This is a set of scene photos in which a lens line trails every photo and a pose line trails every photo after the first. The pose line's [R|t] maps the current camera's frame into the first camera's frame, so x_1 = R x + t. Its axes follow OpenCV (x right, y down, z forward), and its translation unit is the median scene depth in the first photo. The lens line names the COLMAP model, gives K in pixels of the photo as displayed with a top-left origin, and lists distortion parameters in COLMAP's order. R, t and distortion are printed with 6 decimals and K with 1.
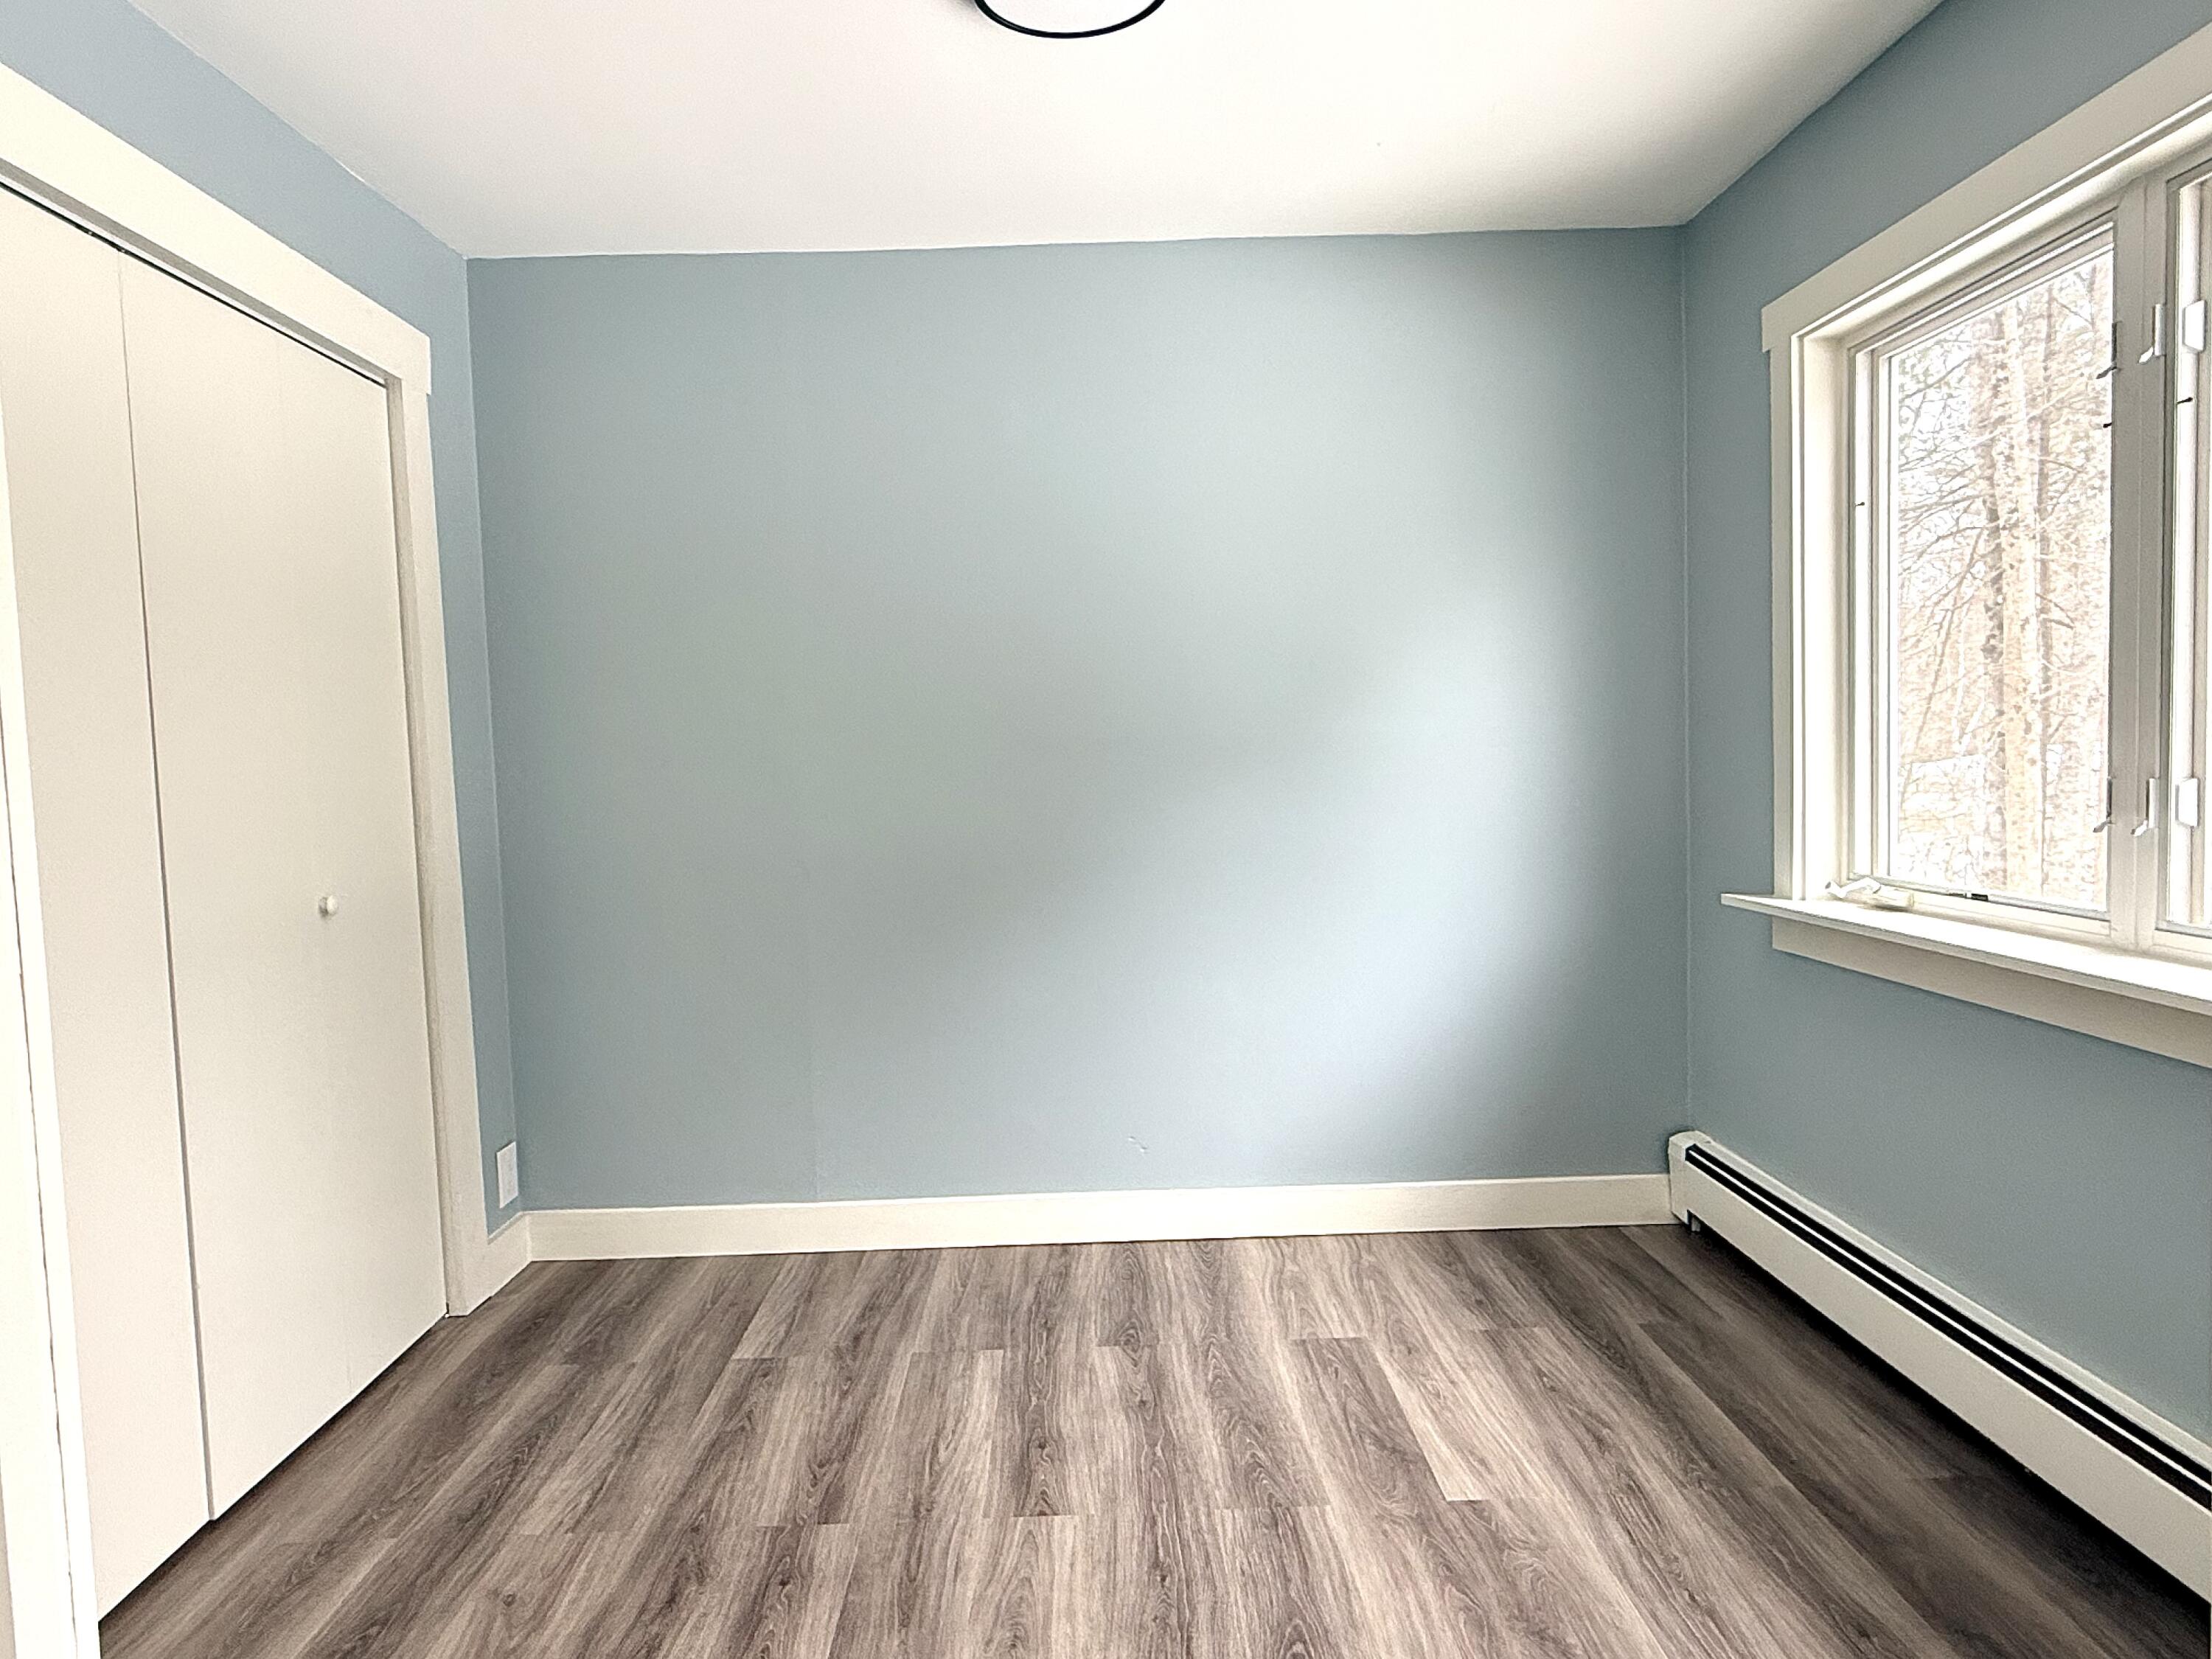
lens RADIAL K [[1385.1, 0, 1103.9], [0, 1385.1, 832.1], [0, 0, 1]] dist [0.002311, -0.002079]
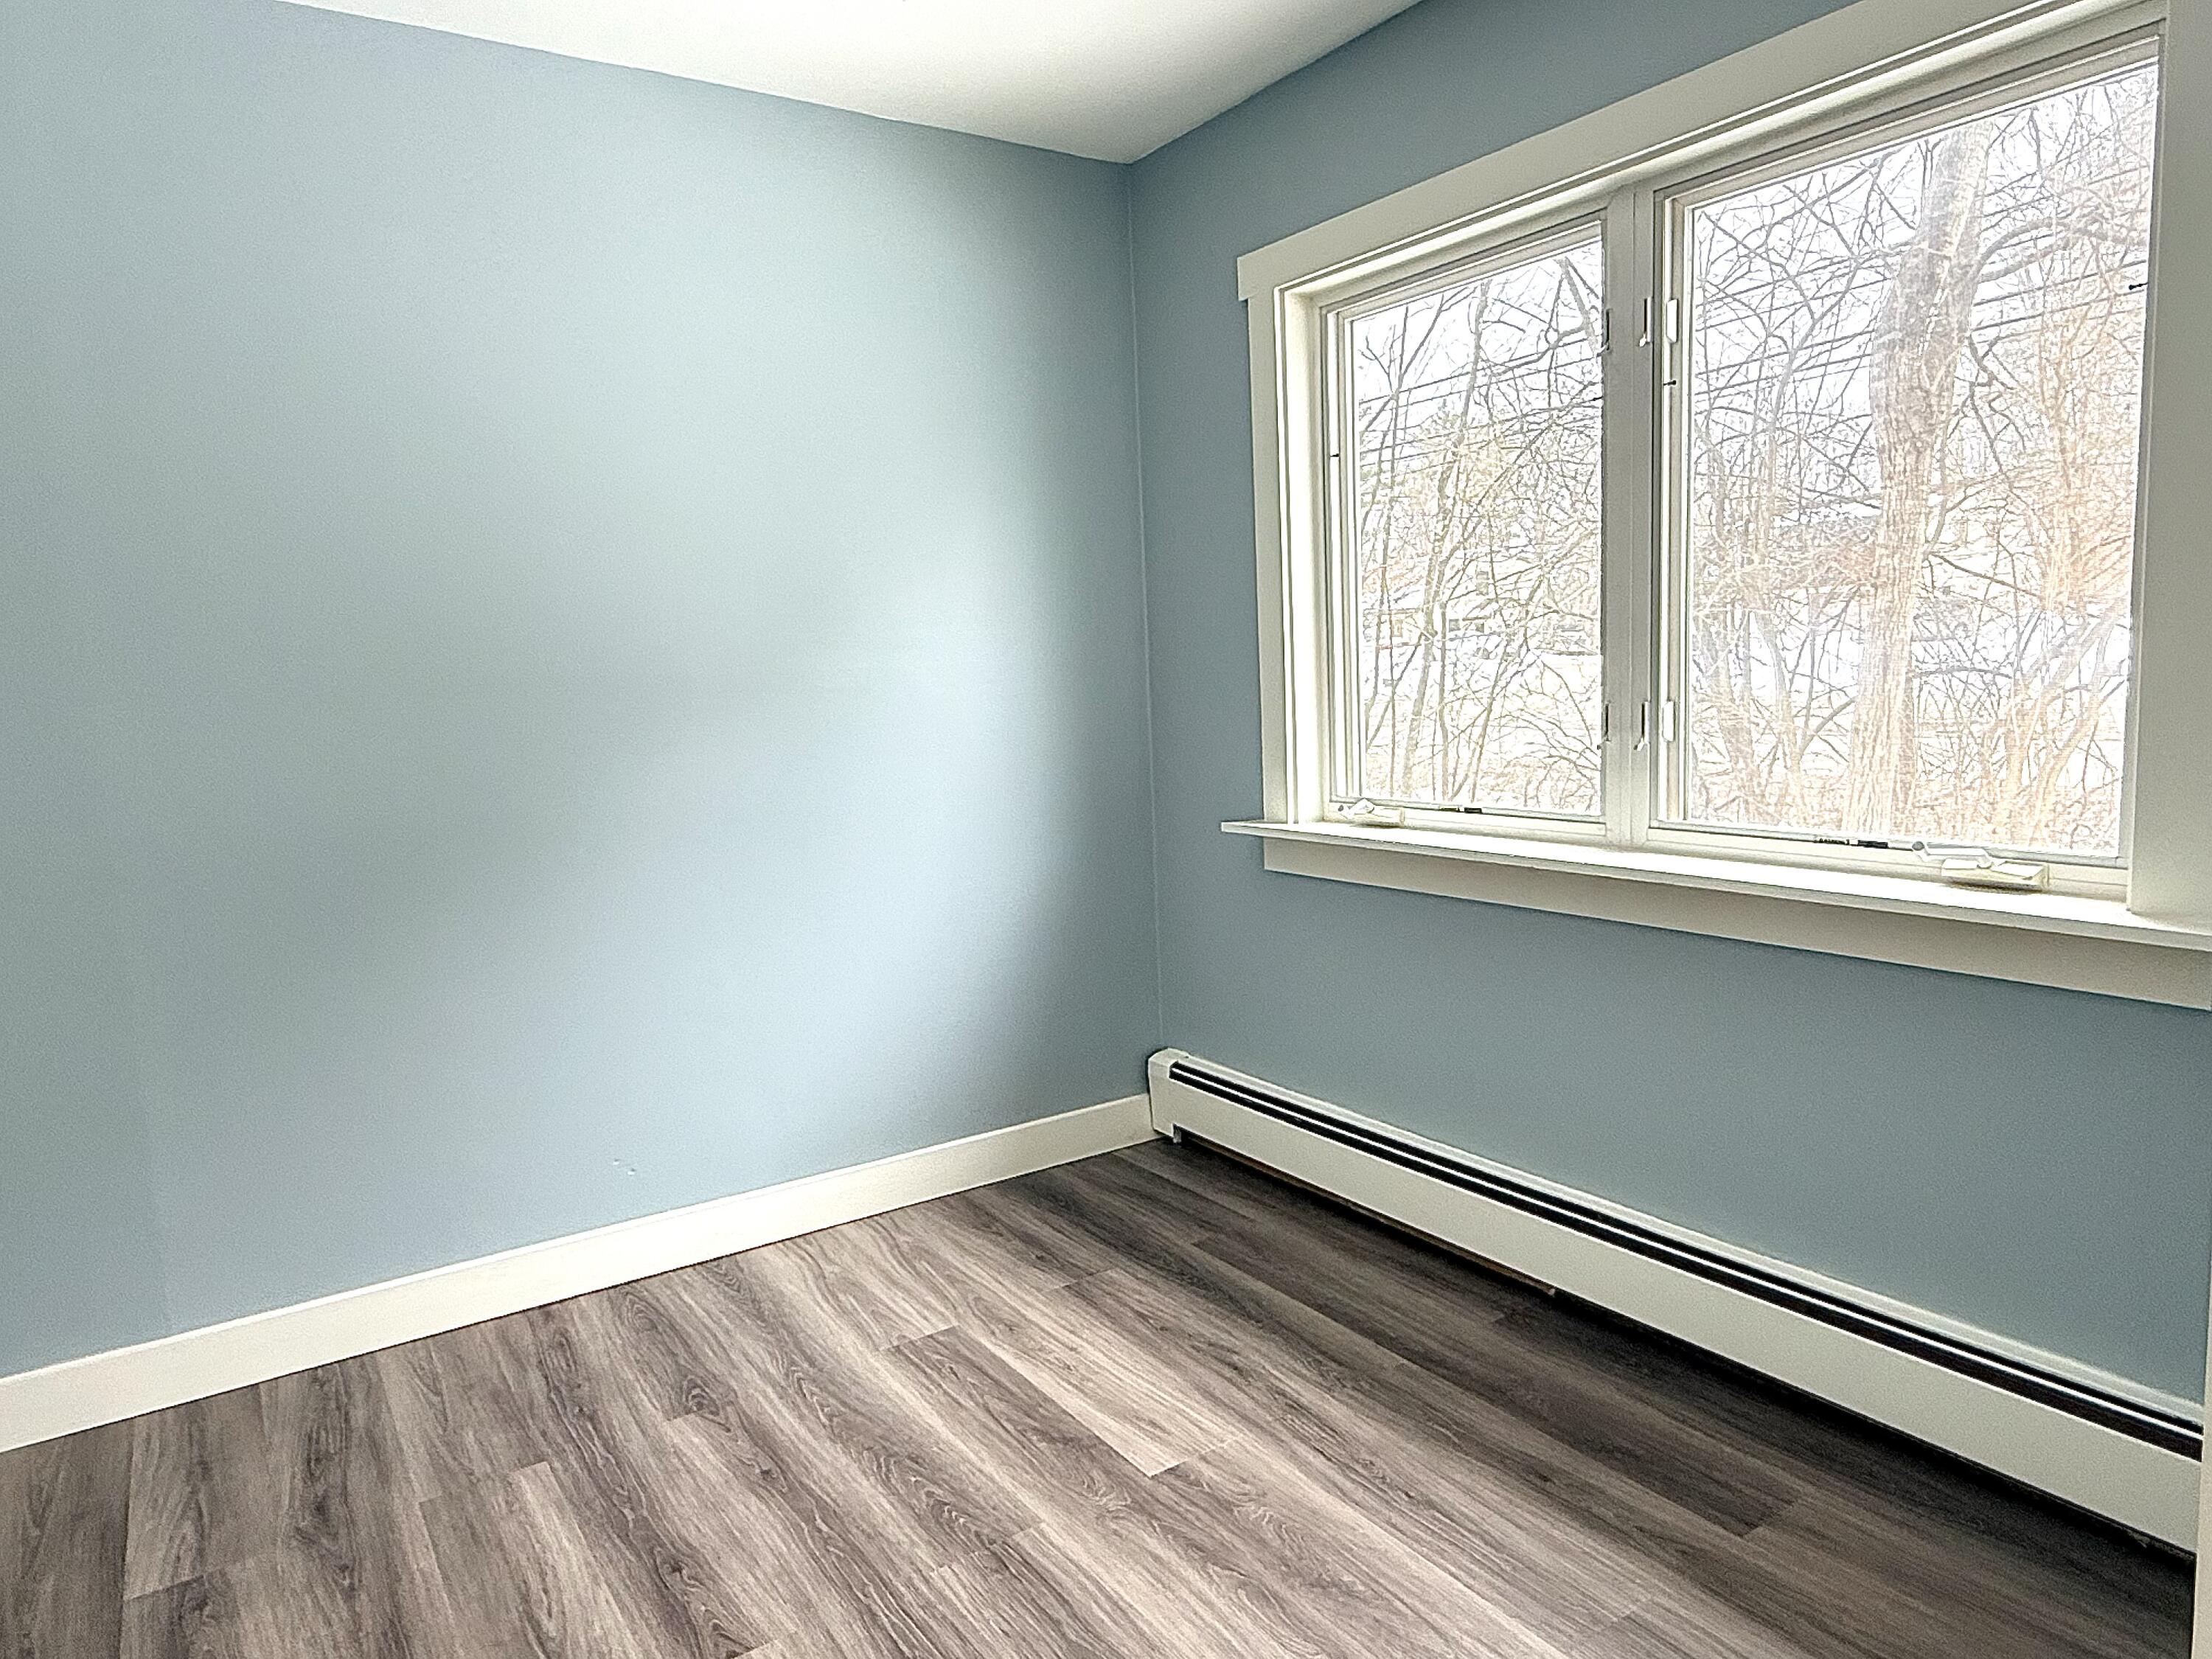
lens RADIAL K [[1385.1, 0, 1112.5], [0, 1385.1, 831.8], [0, 0, 1]] dist [0.002311, -0.002079]
pose [[0.840394, -0.068462, 0.537635, -0.213930], [0.046539, 0.997441, 0.054267, -0.010314], [-0.539974, -0.020584, 0.841430, 0.185642]]
